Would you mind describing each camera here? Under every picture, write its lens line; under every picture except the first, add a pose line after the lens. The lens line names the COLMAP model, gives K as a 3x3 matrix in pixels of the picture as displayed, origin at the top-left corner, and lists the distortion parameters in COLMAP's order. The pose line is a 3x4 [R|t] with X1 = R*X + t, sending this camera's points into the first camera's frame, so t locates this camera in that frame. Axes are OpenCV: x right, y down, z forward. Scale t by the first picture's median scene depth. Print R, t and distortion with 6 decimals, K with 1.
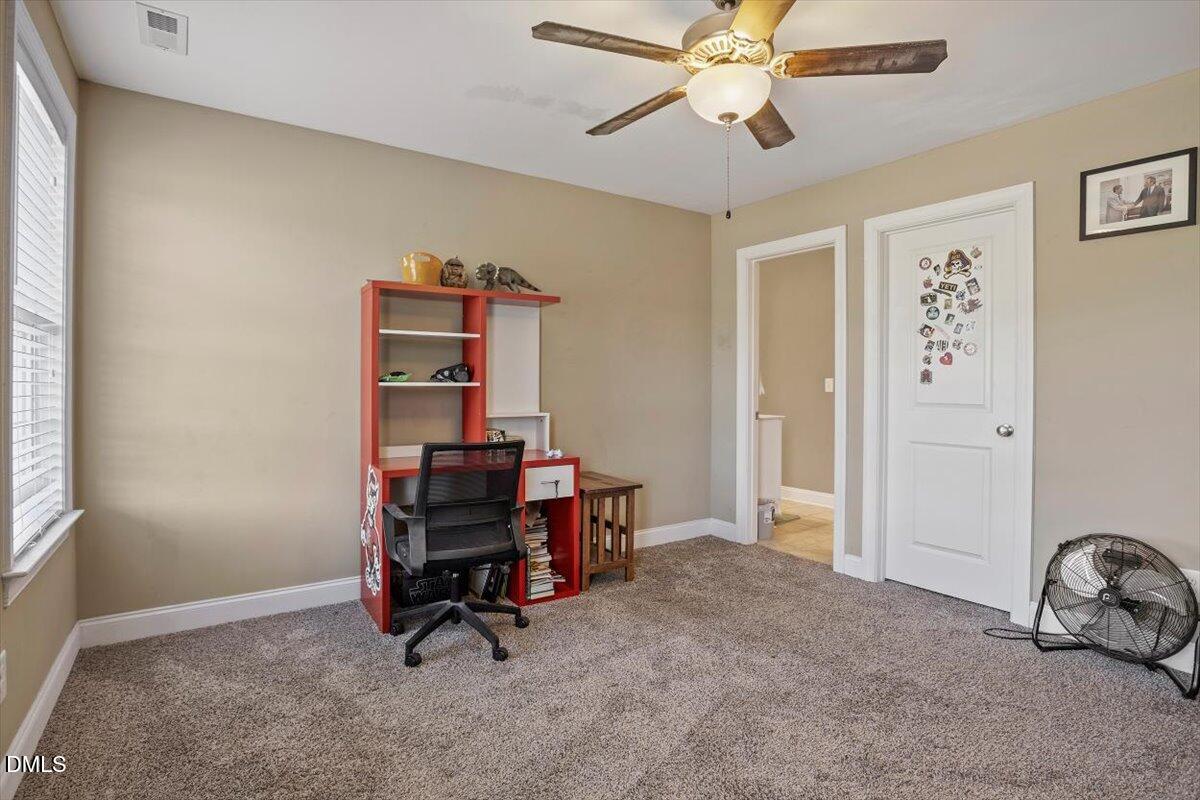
lens RADIAL K [[596.9, 0, 598.3], [0, 596.9, 388.9], [0, 0, 1]] dist [-0.019087, 0.001517]
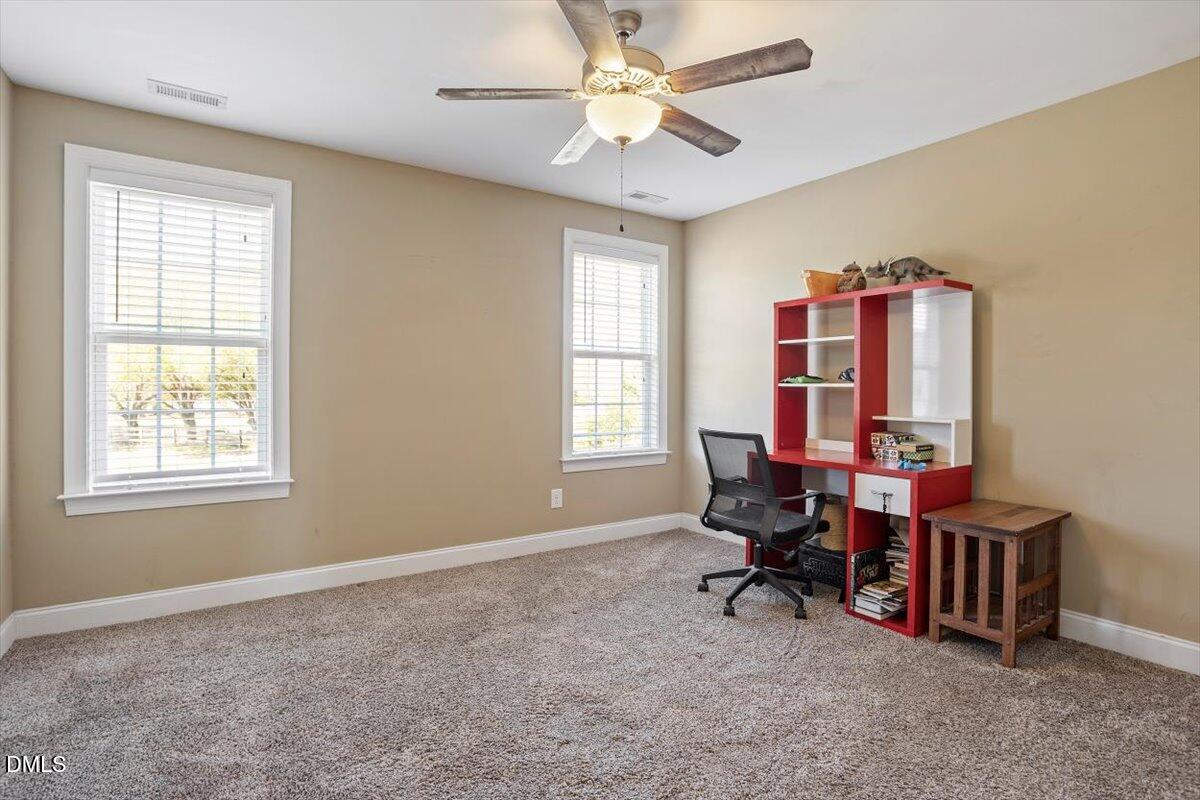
lens RADIAL K [[596.9, 0, 598.3], [0, 596.9, 388.9], [0, 0, 1]] dist [-0.019087, 0.001517]
pose [[-0.002404, -0.007927, -0.999966, 0.873408], [-0.002028, 0.999967, -0.007922, 0.009407], [0.999995, 0.002009, -0.002420, 0.625326]]
